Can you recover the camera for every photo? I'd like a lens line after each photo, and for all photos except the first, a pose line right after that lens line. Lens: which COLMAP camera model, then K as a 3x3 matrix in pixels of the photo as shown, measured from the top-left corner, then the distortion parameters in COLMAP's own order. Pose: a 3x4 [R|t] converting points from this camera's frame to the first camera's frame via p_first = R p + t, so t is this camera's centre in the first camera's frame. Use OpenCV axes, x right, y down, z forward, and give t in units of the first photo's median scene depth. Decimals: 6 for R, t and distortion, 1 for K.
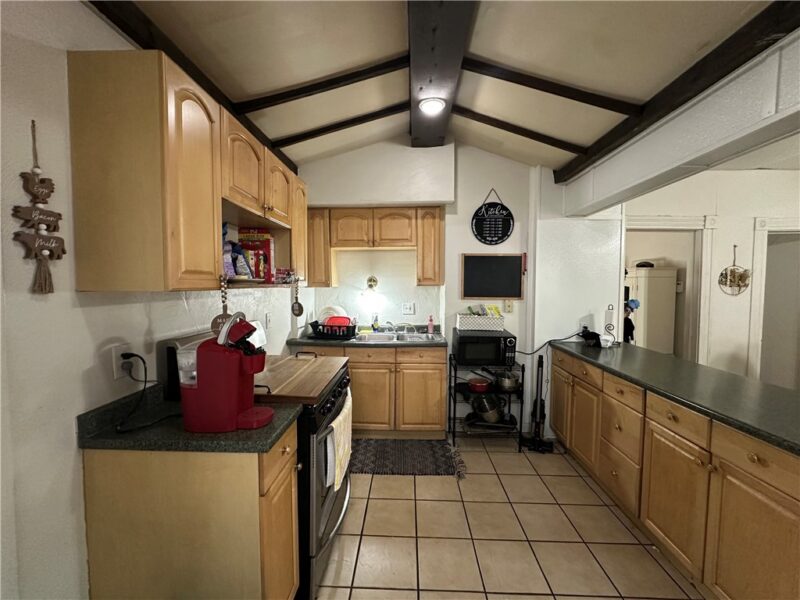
lens RADIAL K [[315.3, 0, 400.0], [0, 315.3, 300.0], [0, 0, 1]] dist [0.000250, -0.000054]
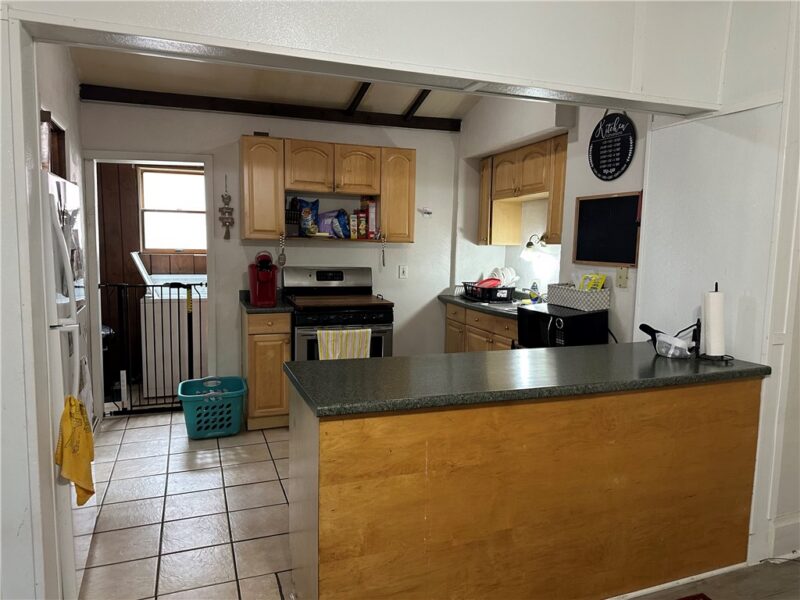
lens RADIAL K [[562.7, 0, 400.0], [0, 562.7, 300.0], [0, 0, 1]] dist [0.133339, -0.252935]
pose [[0.379406, 0.096588, -0.920175, 1.239486], [-0.066846, 0.994799, 0.076859, 0.007433], [0.922812, 0.032349, 0.383890, 0.163849]]
